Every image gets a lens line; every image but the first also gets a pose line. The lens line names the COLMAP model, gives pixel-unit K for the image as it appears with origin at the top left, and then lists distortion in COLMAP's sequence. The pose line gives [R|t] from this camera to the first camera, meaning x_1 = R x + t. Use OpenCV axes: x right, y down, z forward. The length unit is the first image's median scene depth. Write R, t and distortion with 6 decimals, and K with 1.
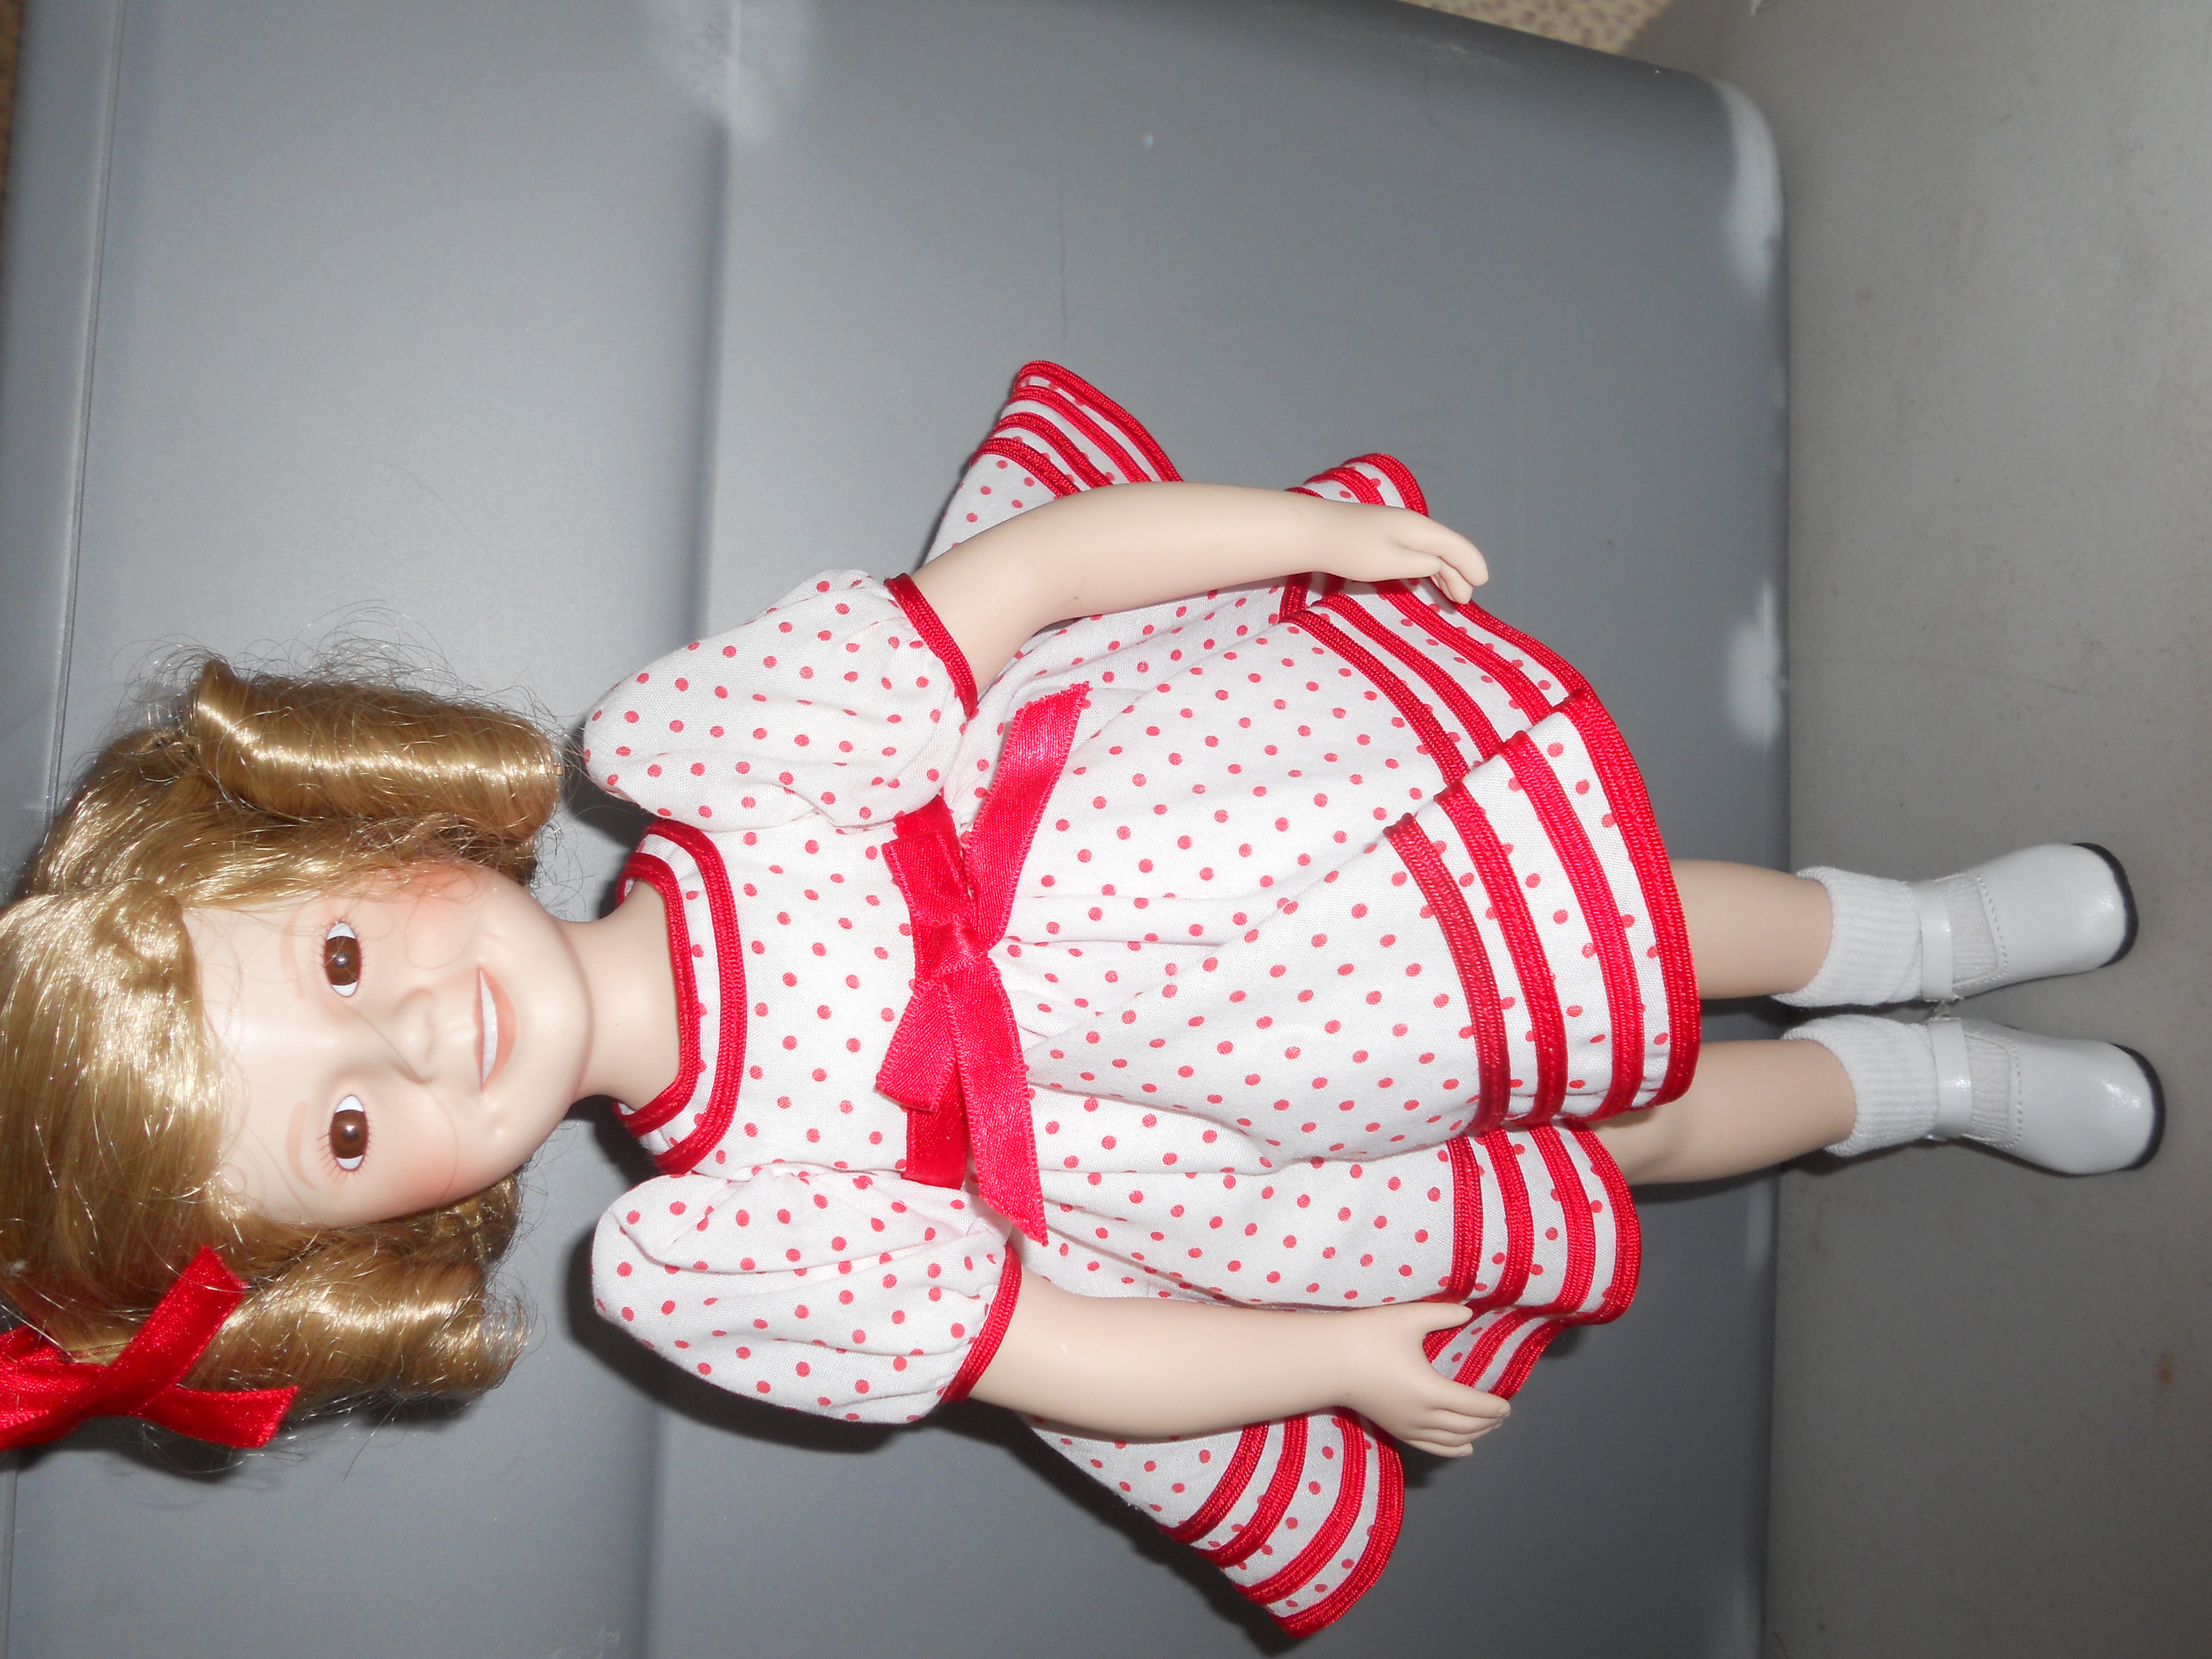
lens RADIAL K [[2008.5, 0, 1030.8], [0, 2008.5, 938.9], [0, 0, 1]] dist [0.010874, 0.003938]
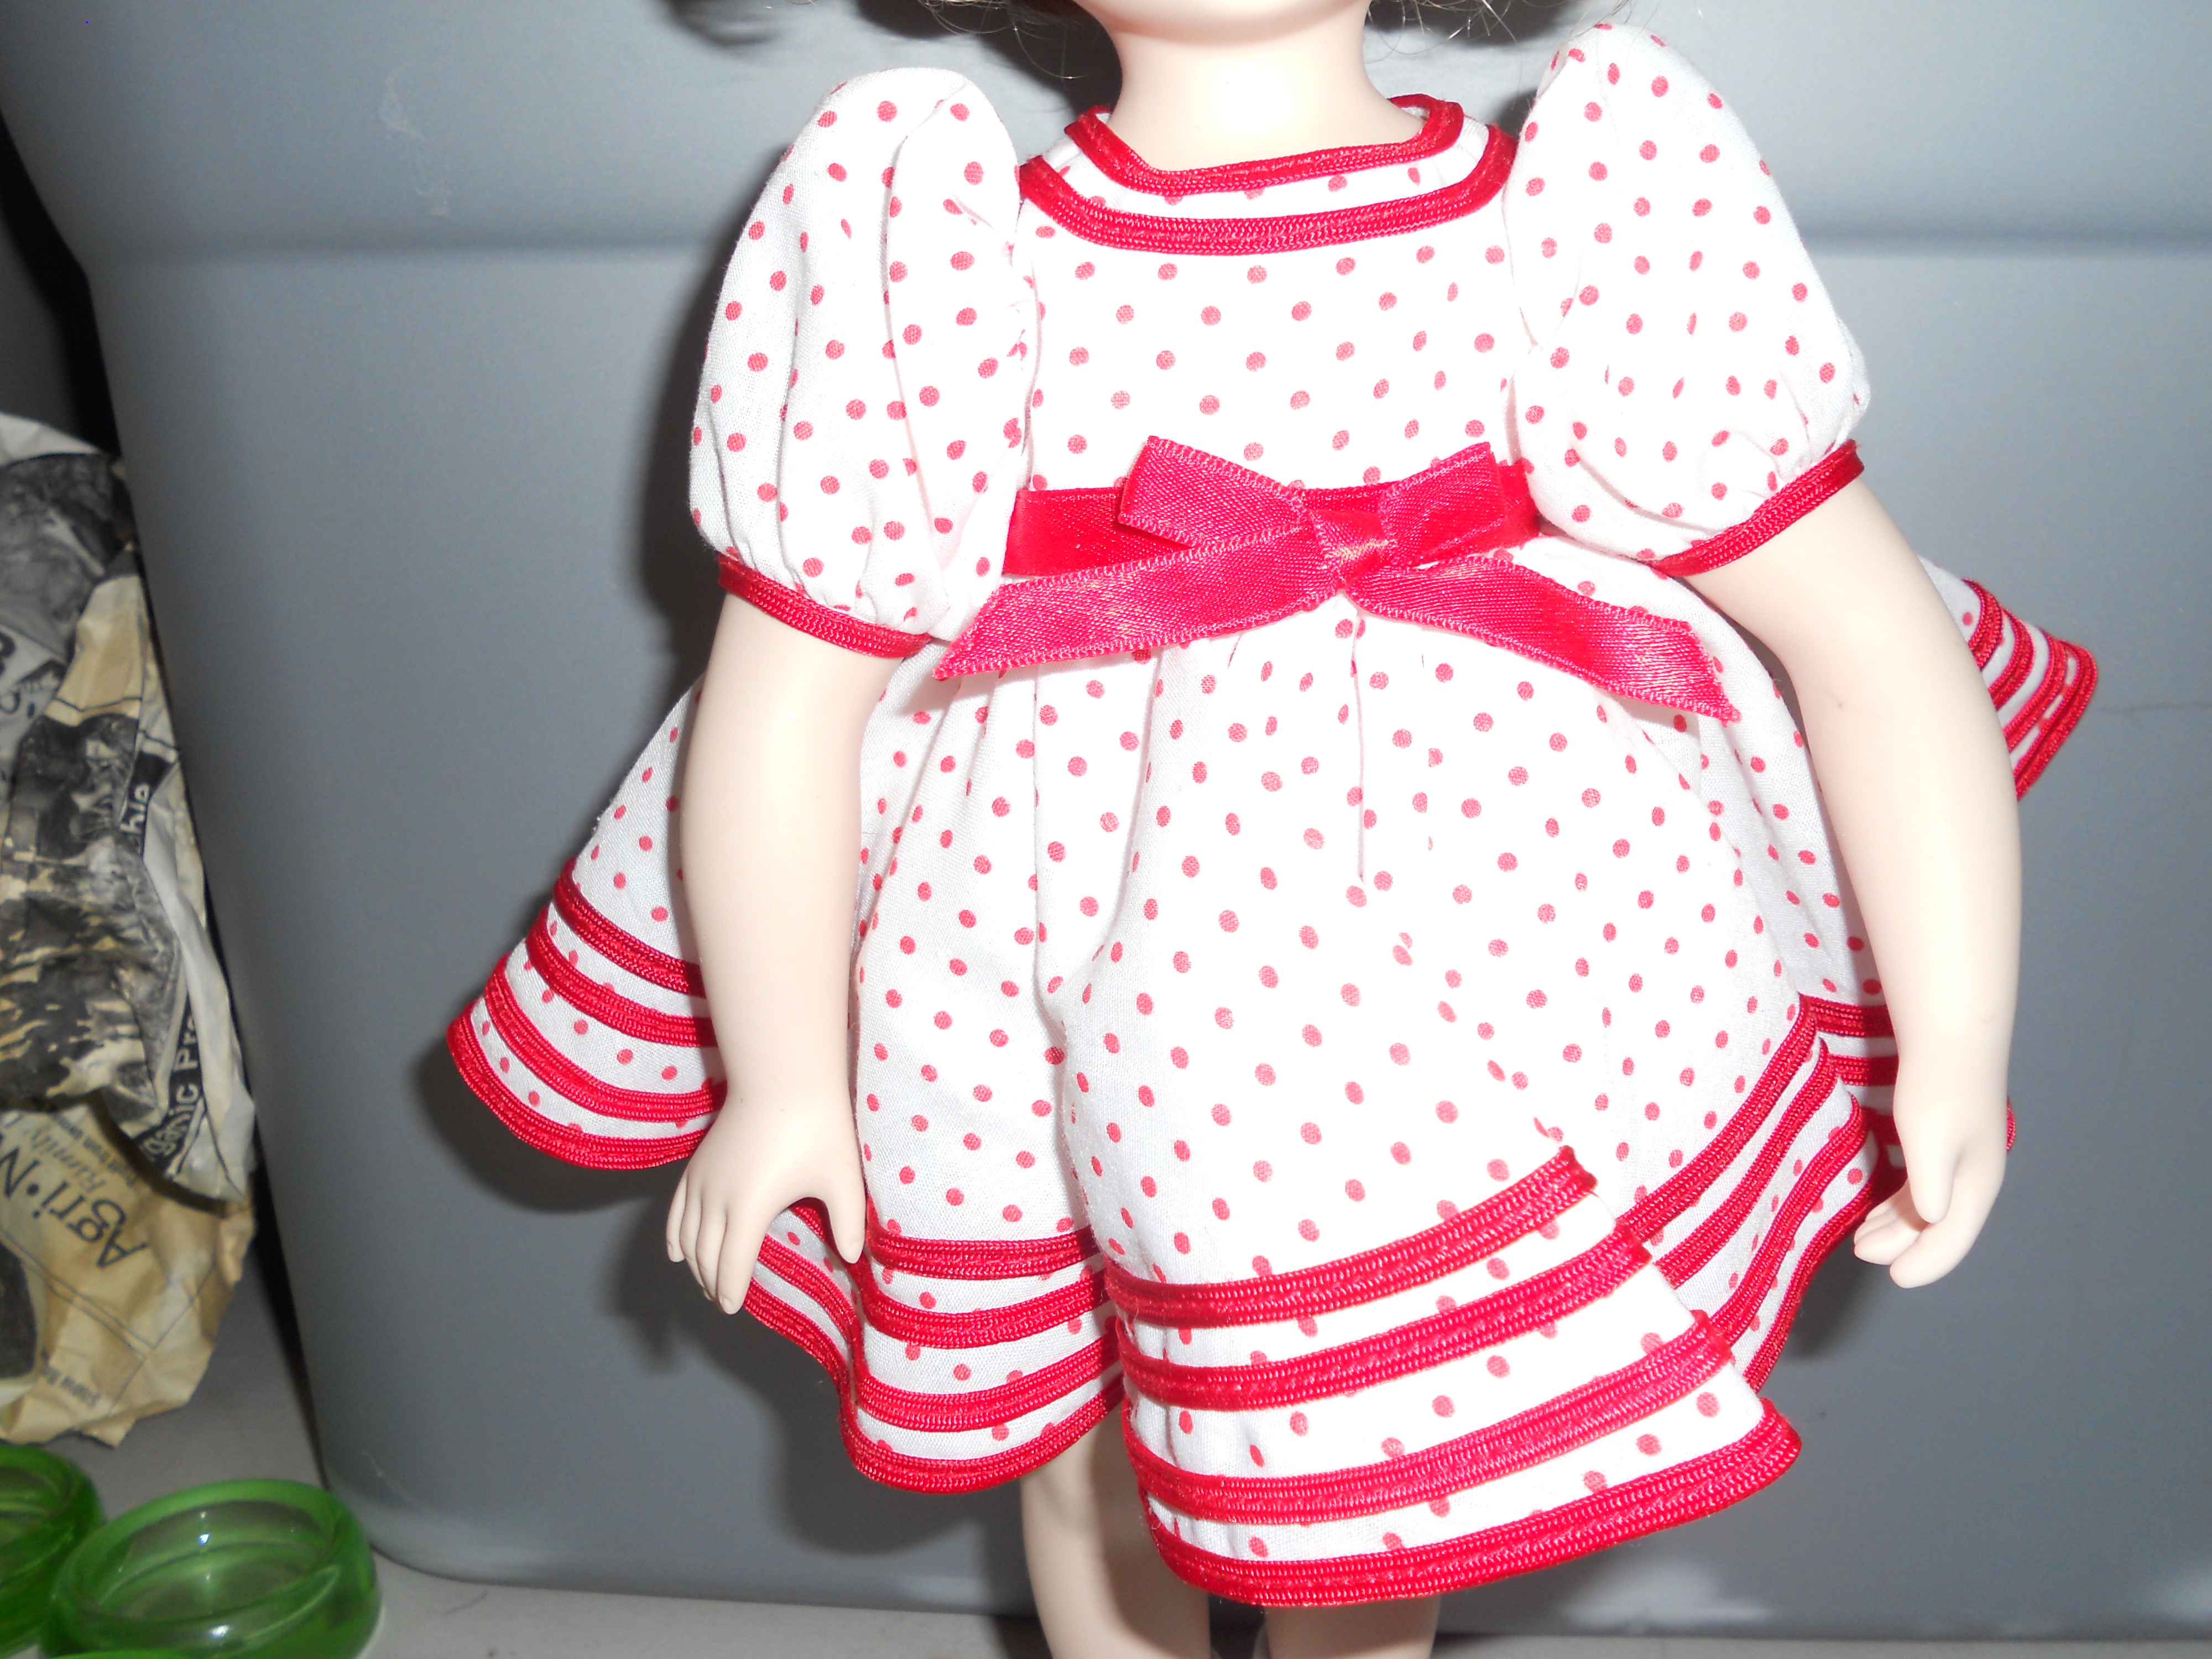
lens RADIAL K [[2131.3, 0, 1136.7], [0, 2131.3, 792.8], [0, 0, 1]] dist [-0.160267, 0.997122]
pose [[0.018403, 0.999635, 0.019802, 0.033770], [-0.999244, 0.017710, 0.034608, 0.054405], [0.034245, -0.020424, 0.999205, 0.240825]]
